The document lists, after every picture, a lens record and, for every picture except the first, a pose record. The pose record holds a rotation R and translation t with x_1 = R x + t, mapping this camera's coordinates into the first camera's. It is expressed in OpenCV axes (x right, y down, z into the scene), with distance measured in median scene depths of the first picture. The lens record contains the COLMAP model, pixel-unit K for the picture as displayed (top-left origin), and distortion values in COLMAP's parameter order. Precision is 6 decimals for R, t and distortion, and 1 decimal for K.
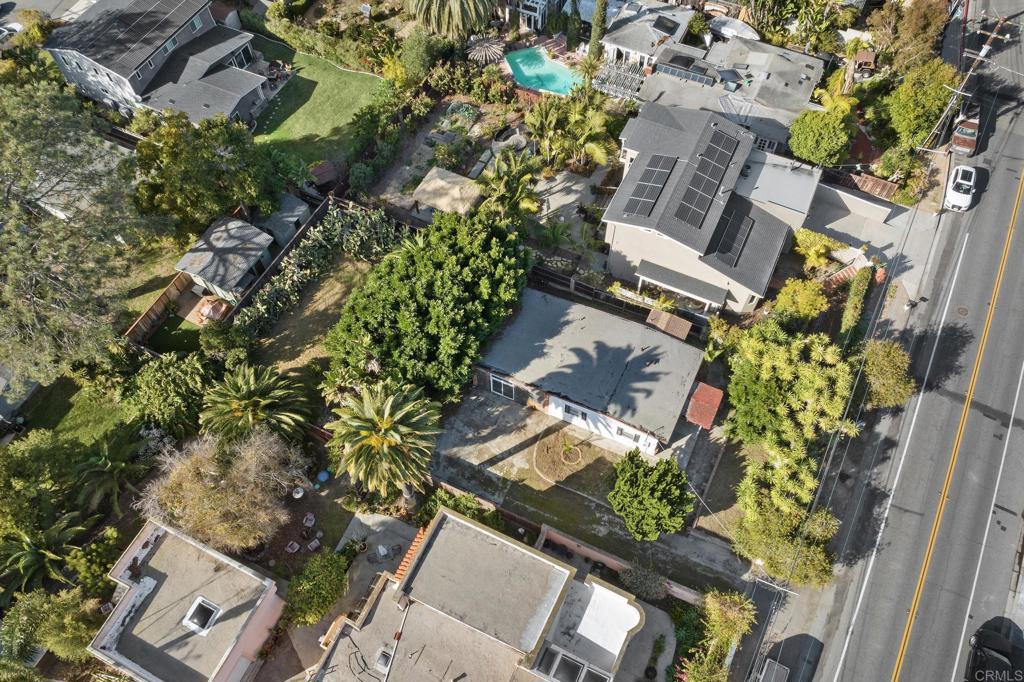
lens RADIAL K [[789.2, 0, 509.4], [0, 789.2, 344.4], [0, 0, 1]] dist [-0.059332, 0.038450]
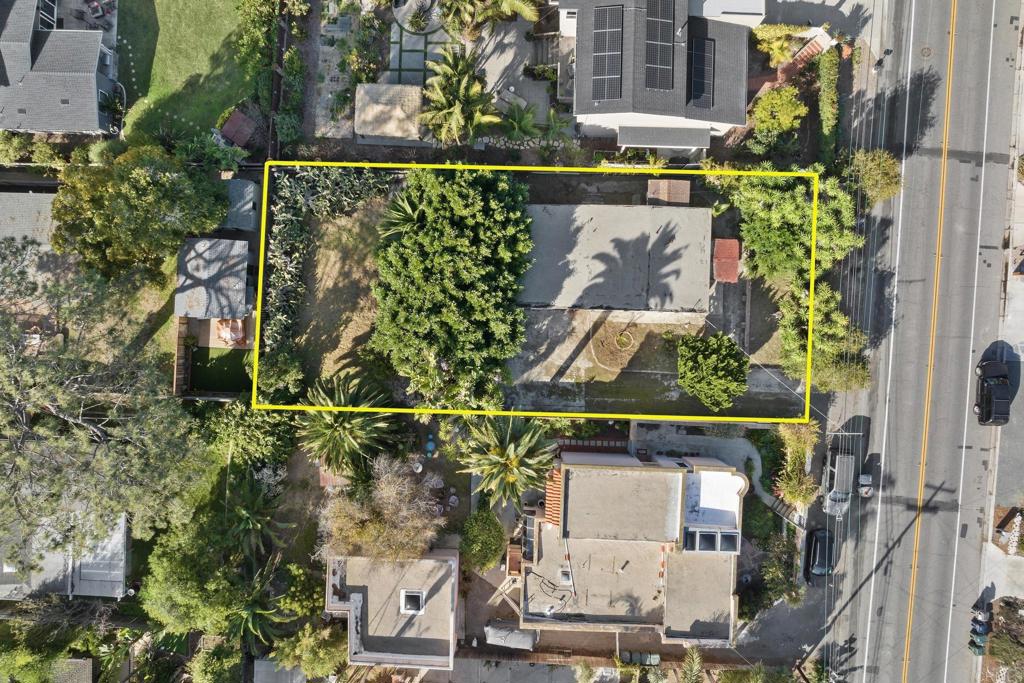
lens RADIAL K [[789.2, 0, 509.4], [0, 789.2, 344.9], [0, 0, 1]] dist [-0.059332, 0.038450]
pose [[0.913078, -0.407747, -0.005624, -0.066381], [0.353294, 0.784101, 0.510264, -0.482504], [-0.203649, -0.467897, 0.860000, 0.068198]]
